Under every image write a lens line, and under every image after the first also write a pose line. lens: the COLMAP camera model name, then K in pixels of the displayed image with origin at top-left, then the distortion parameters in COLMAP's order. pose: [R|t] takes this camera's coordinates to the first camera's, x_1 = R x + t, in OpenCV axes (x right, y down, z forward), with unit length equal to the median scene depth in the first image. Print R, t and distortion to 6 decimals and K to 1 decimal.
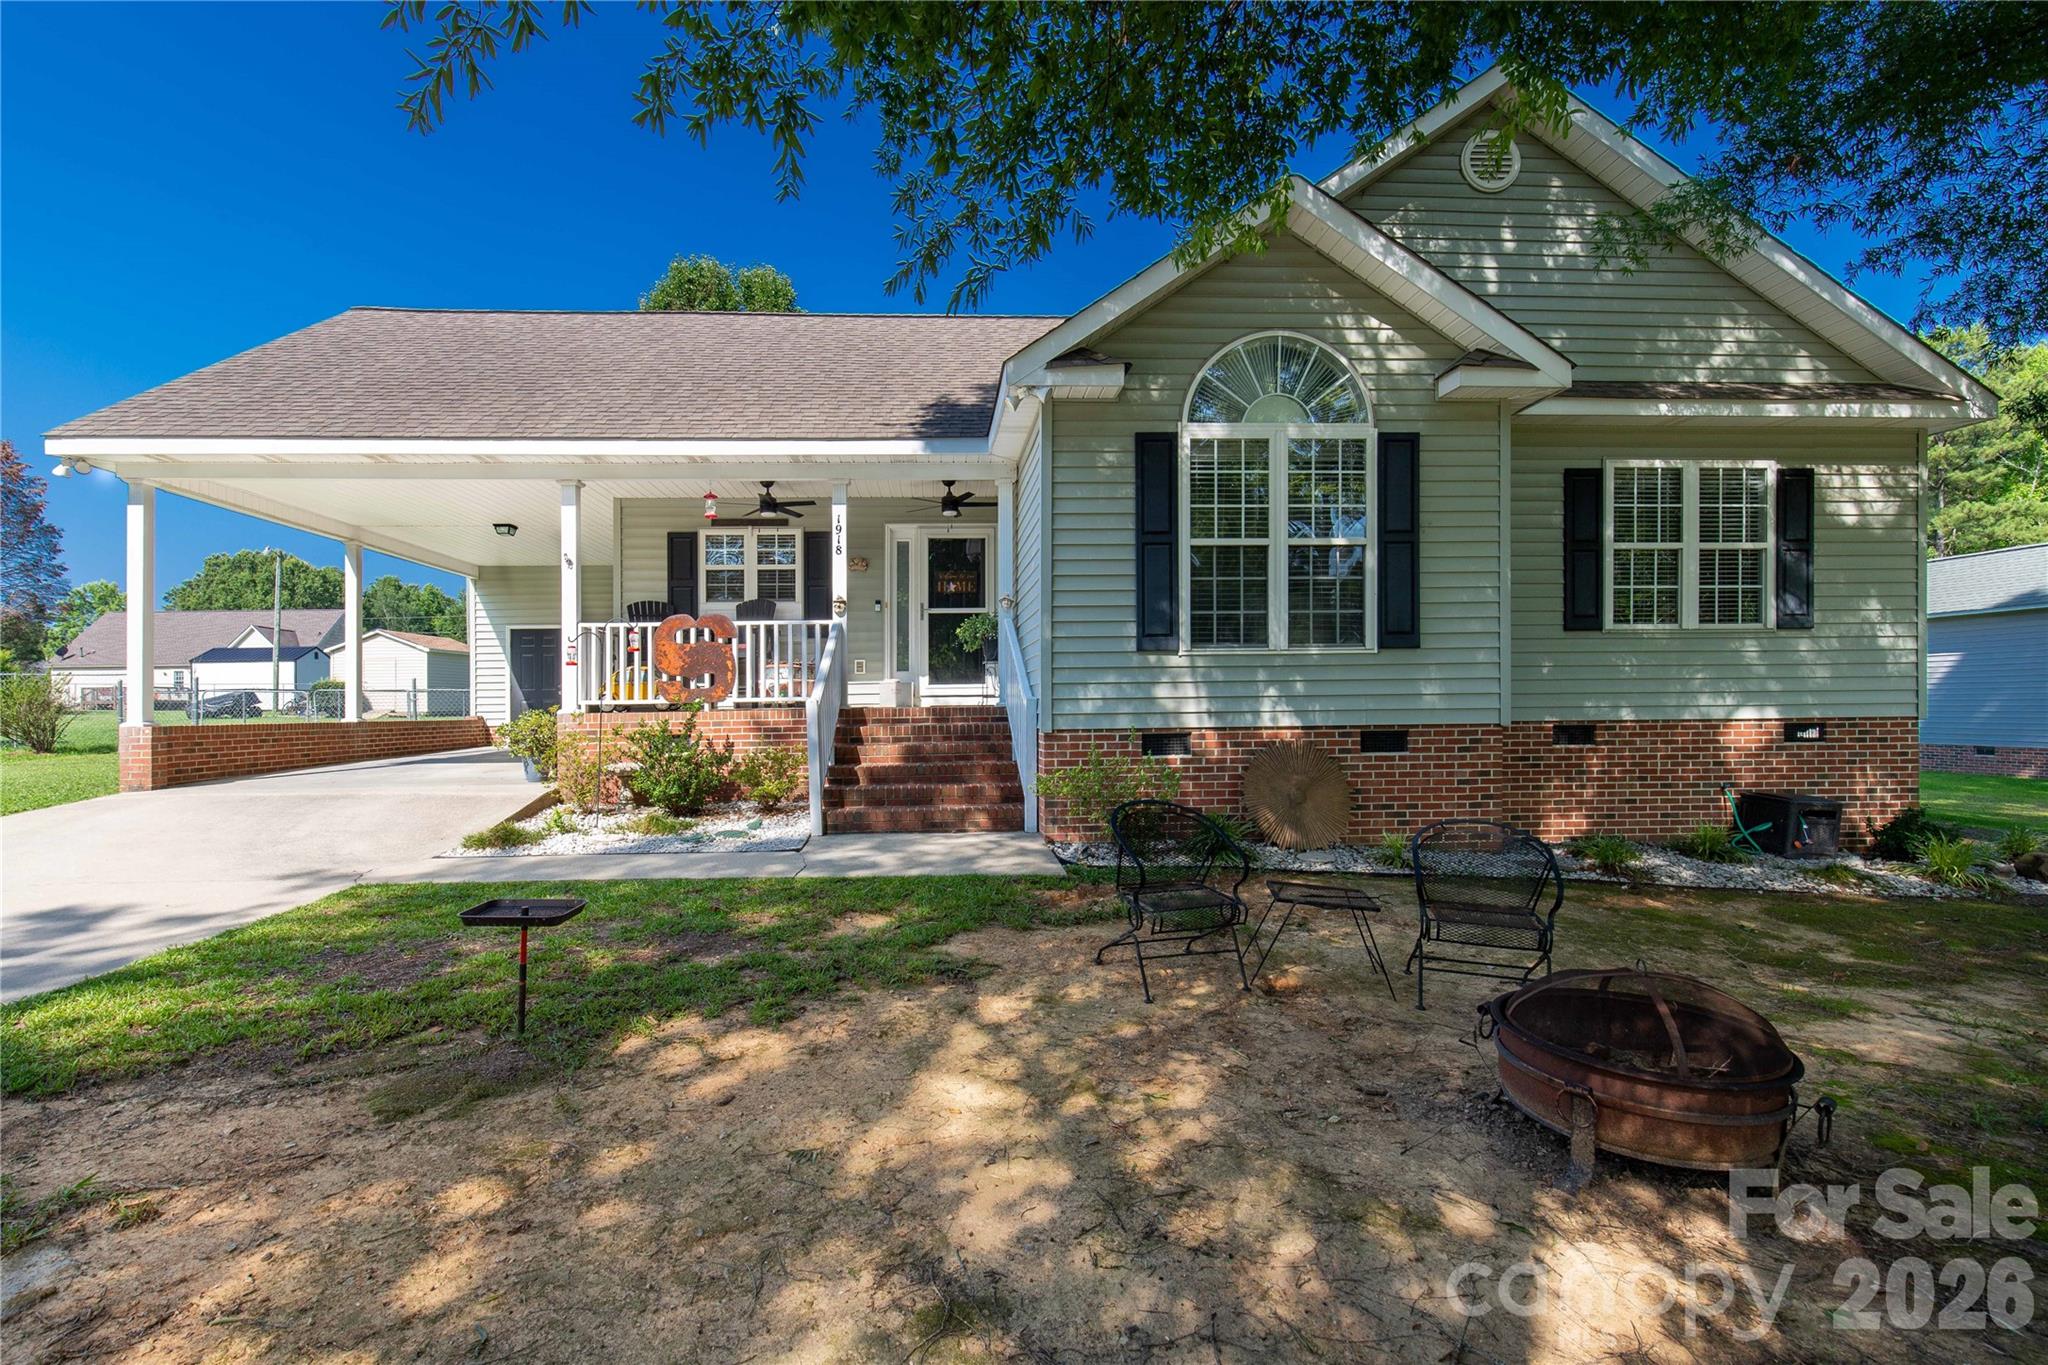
lens RADIAL K [[936.0, 0, 983.8], [0, 936.0, 699.8], [0, 0, 1]] dist [0.002788, 0.000332]
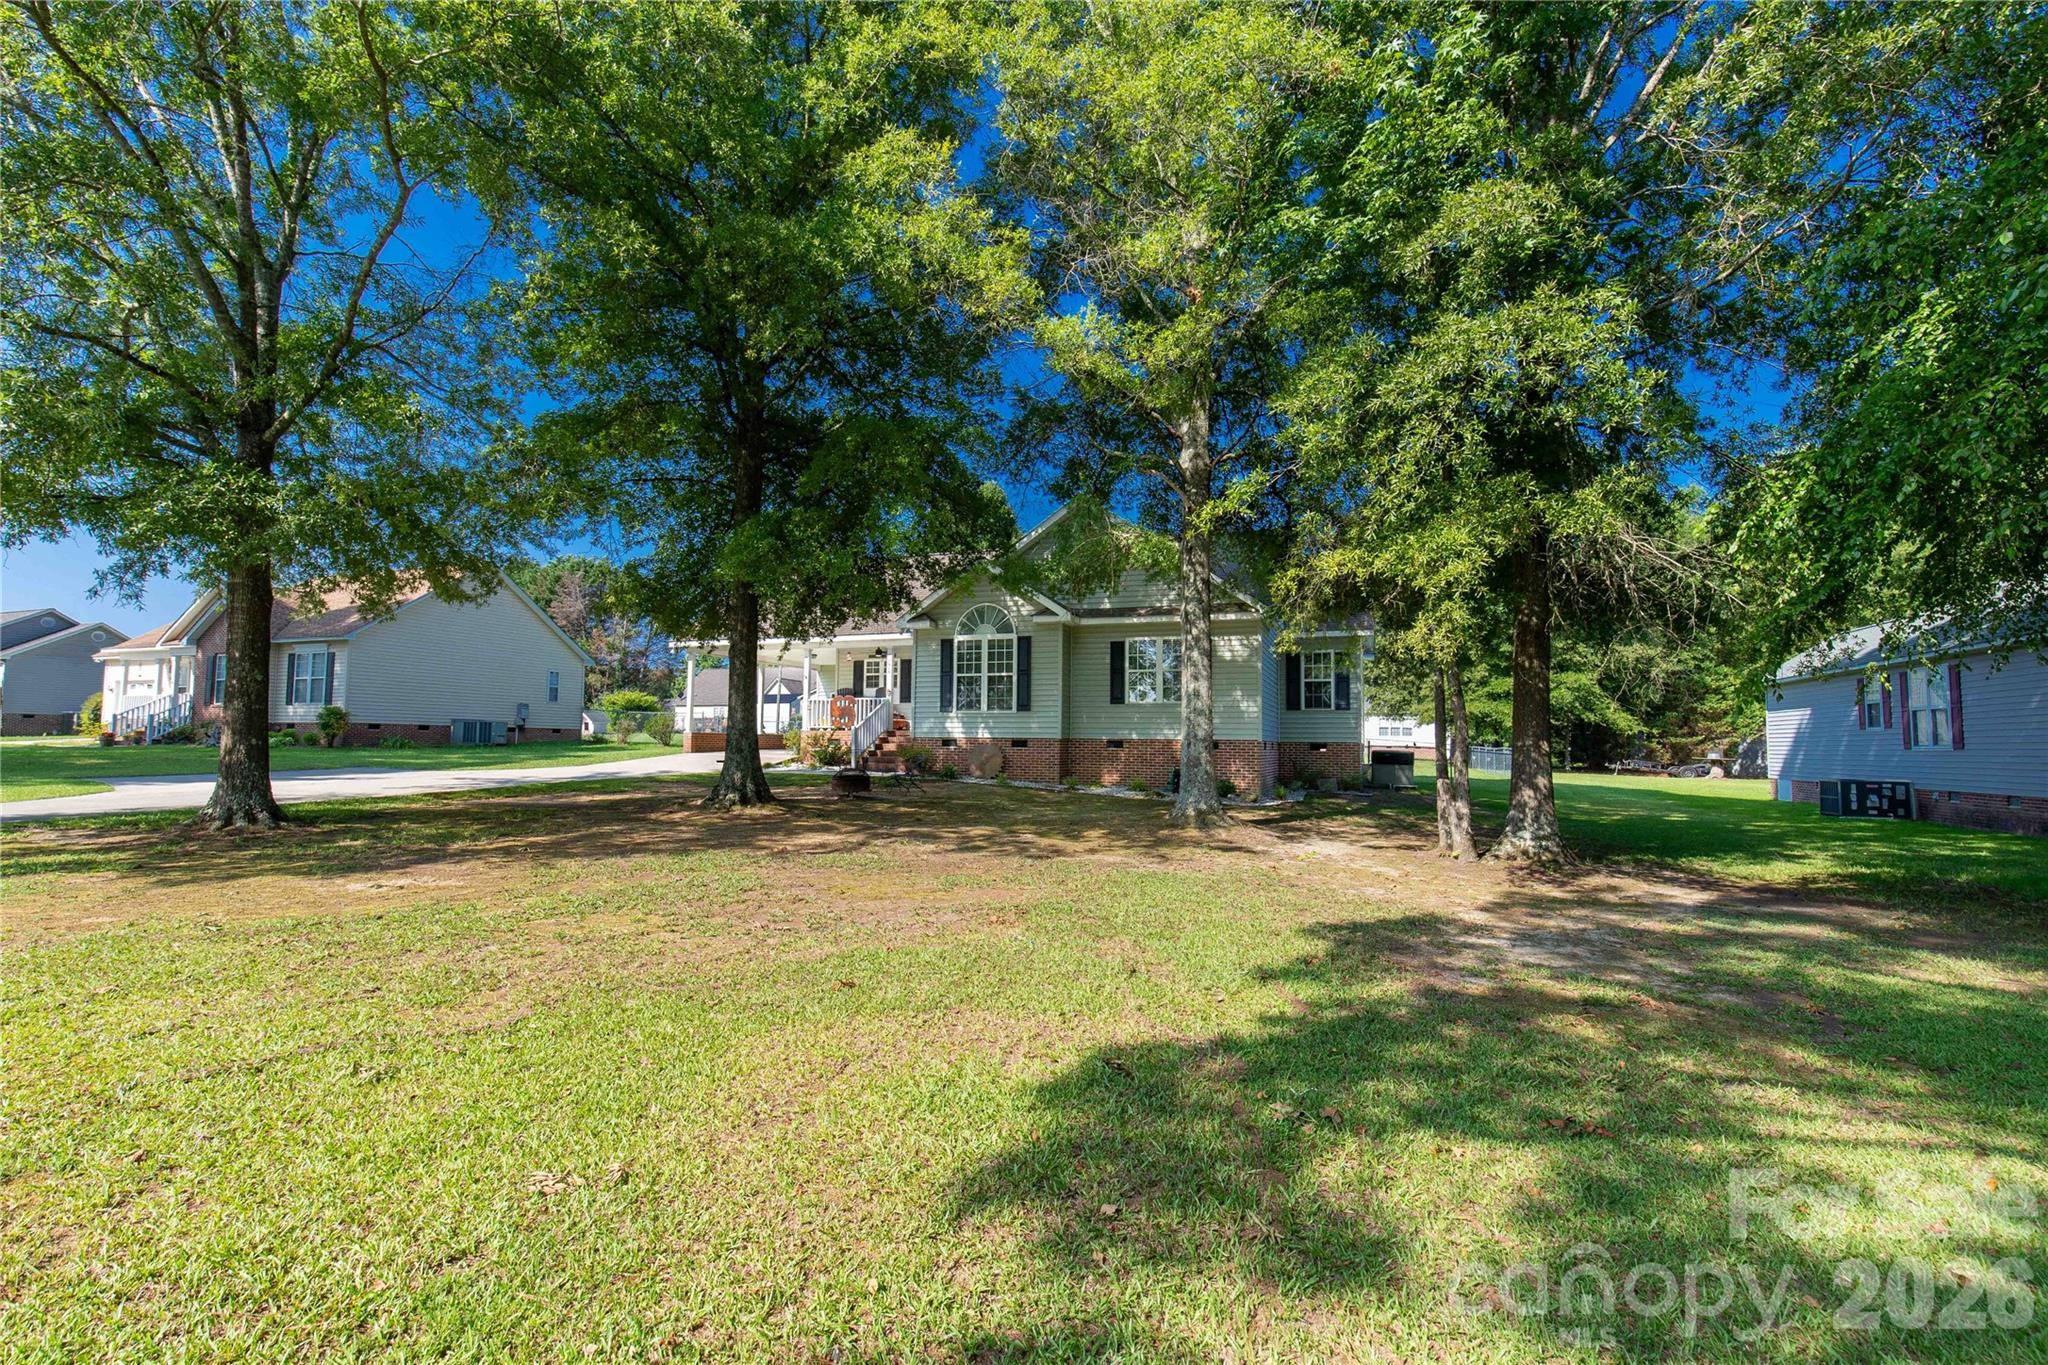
lens RADIAL K [[936.0, 0, 1038.9], [0, 936.0, 690.6], [0, 0, 1]] dist [0.002788, 0.000332]
pose [[0.917012, -0.001735, -0.398855, 1.325765], [-0.018450, 0.998736, -0.046763, 0.012654], [0.398432, 0.050241, 0.915821, -1.303851]]
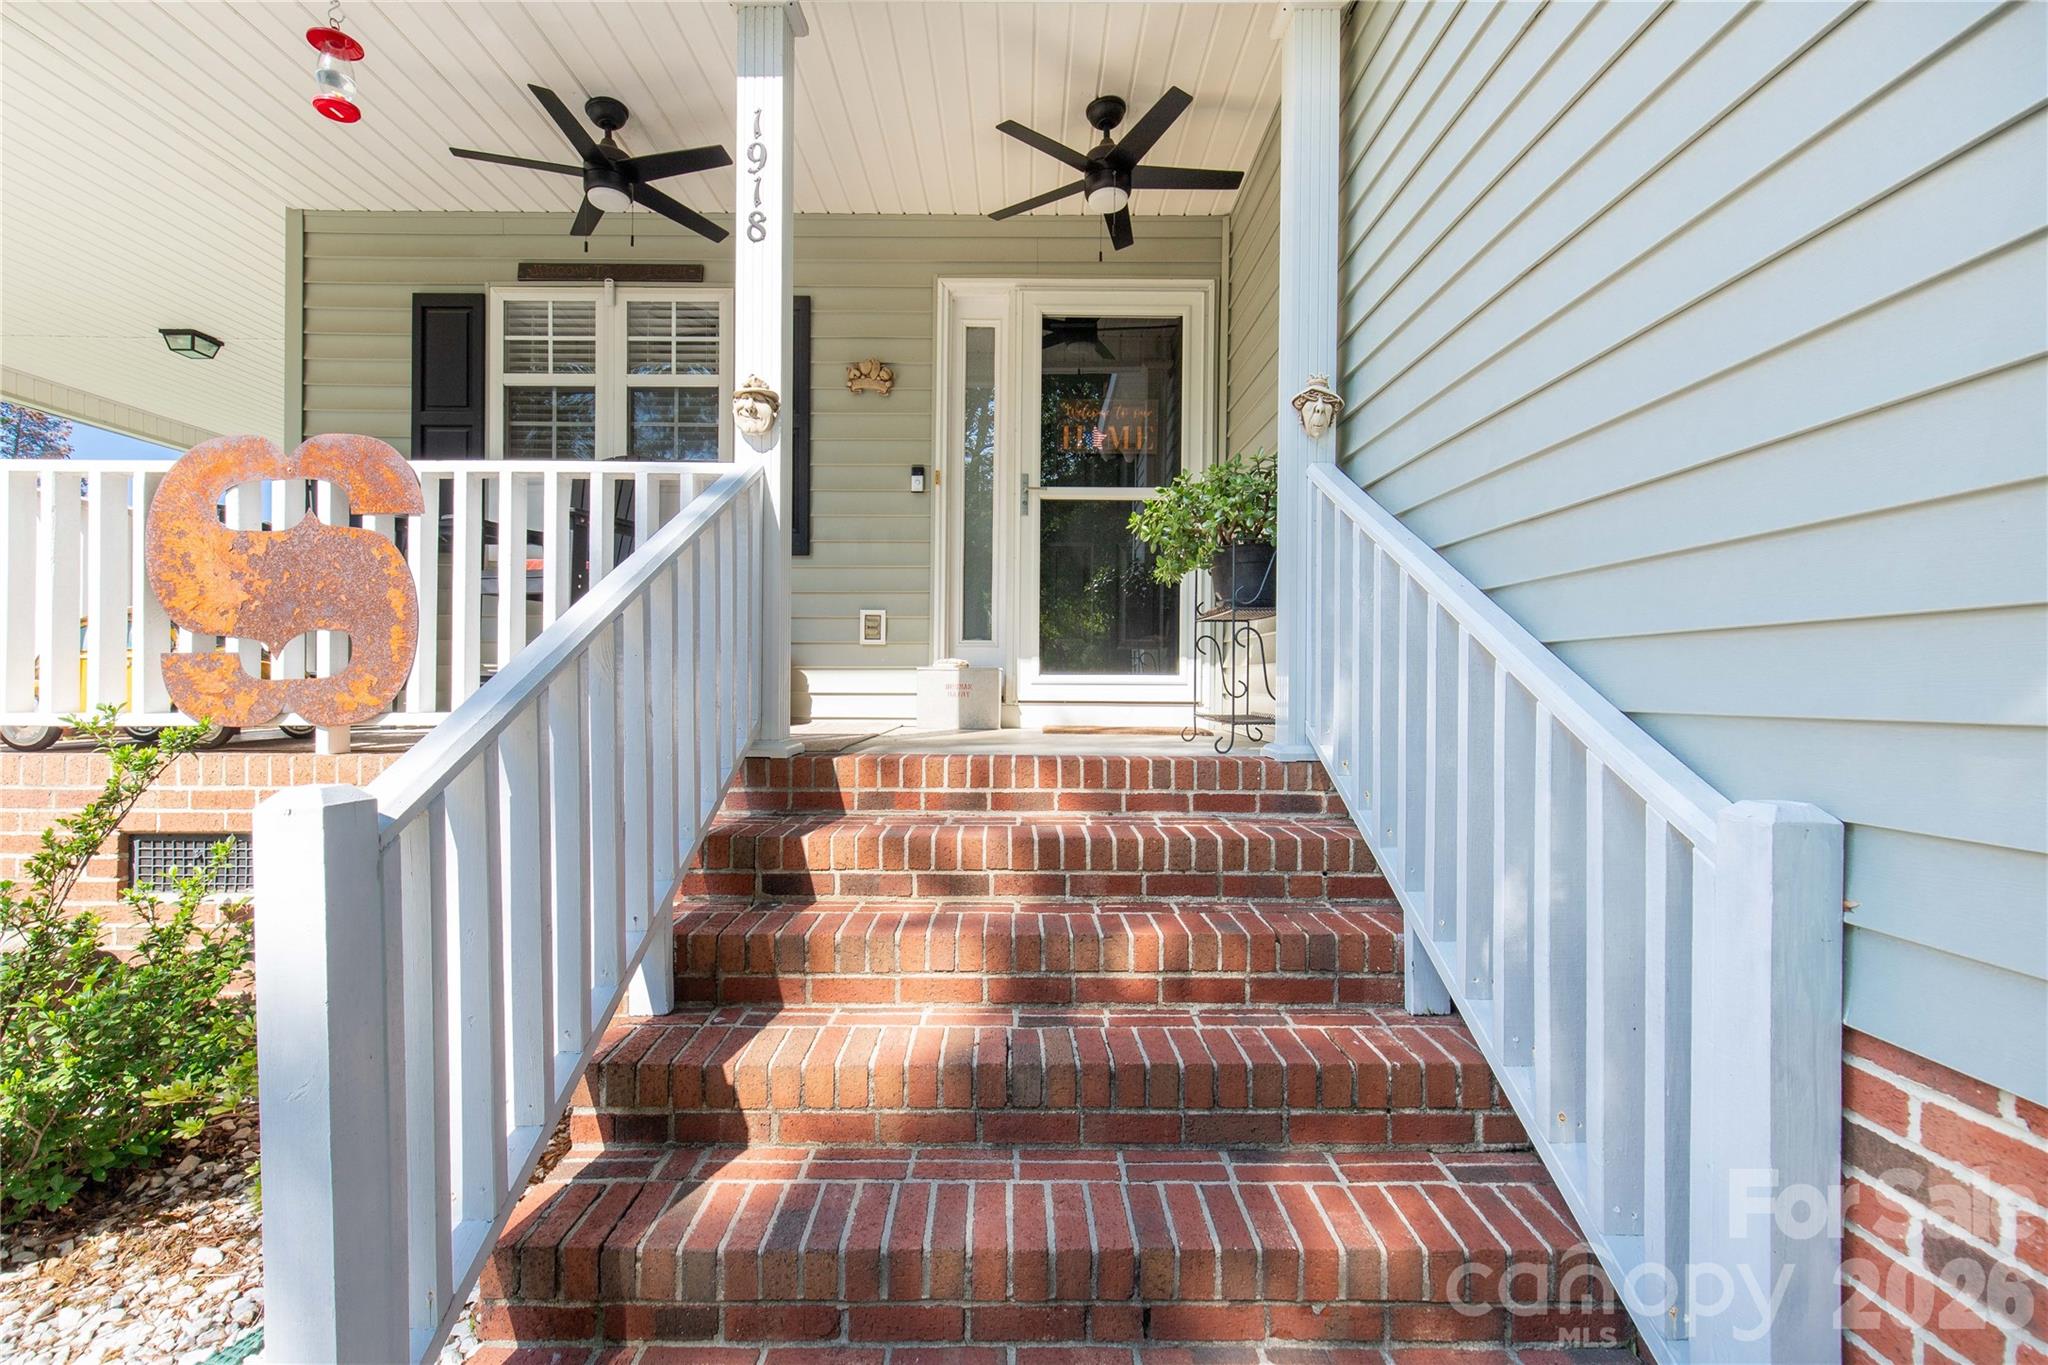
lens RADIAL K [[936.0, 0, 1014.1], [0, 936.0, 682.8], [0, 0, 1]] dist [0.002788, 0.000332]
pose [[0.998282, 0.020874, -0.054739, -0.055420], [-0.020720, 0.999780, 0.003367, -0.016645], [0.054797, -0.002227, 0.998495, 0.709126]]
